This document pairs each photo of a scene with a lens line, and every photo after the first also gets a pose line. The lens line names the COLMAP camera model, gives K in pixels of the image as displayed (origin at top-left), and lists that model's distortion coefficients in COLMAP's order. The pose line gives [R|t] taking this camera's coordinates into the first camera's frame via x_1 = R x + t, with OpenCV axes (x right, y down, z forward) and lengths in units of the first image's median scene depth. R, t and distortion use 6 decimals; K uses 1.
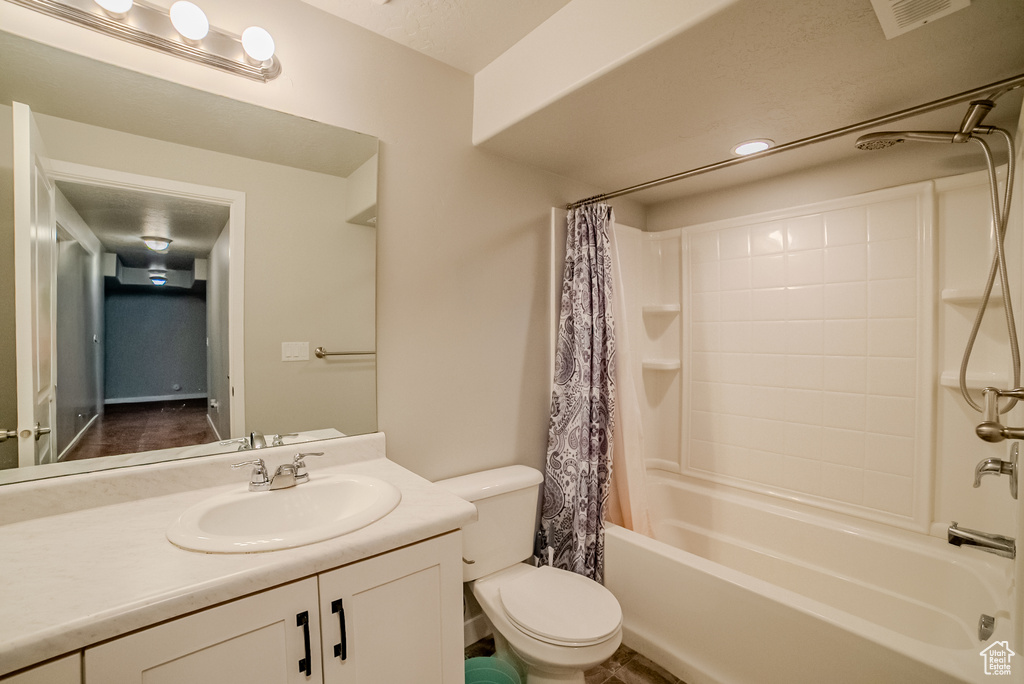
lens RADIAL K [[427.9, 0, 512.0], [0, 427.9, 342.0], [0, 0, 1]] dist [-0.104947, 0.034751]
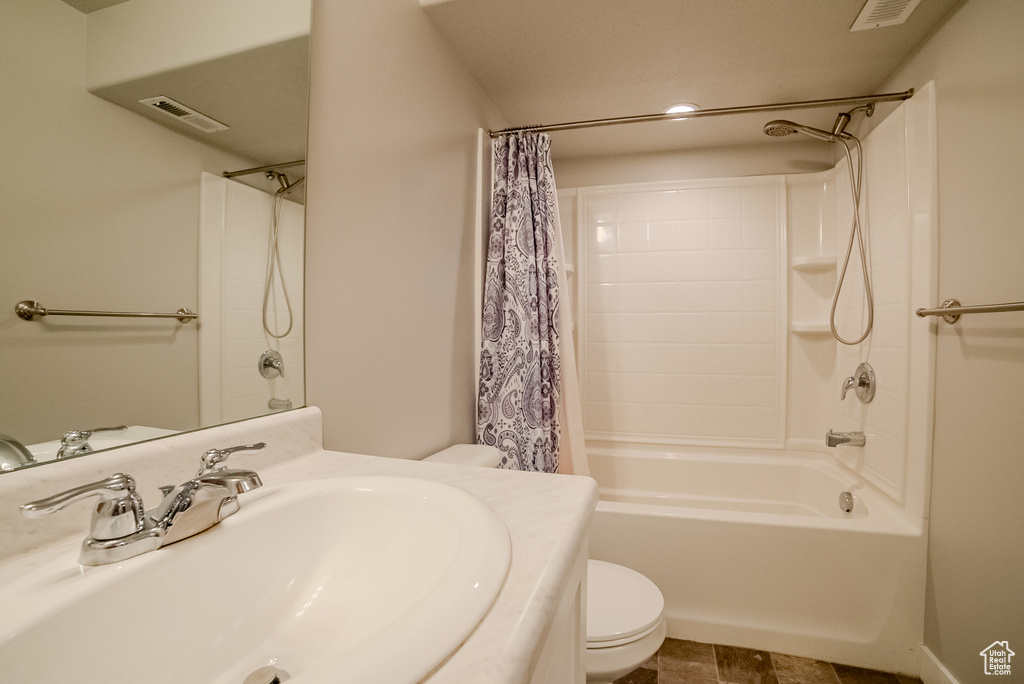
lens RADIAL K [[427.9, 0, 512.0], [0, 427.9, 342.0], [0, 0, 1]] dist [-0.104947, 0.034751]
pose [[0.827493, -0.004530, 0.561458, -0.328782], [0.004407, 0.999989, 0.001572, 0.103794], [-0.561459, 0.001173, 0.827504, 0.311242]]
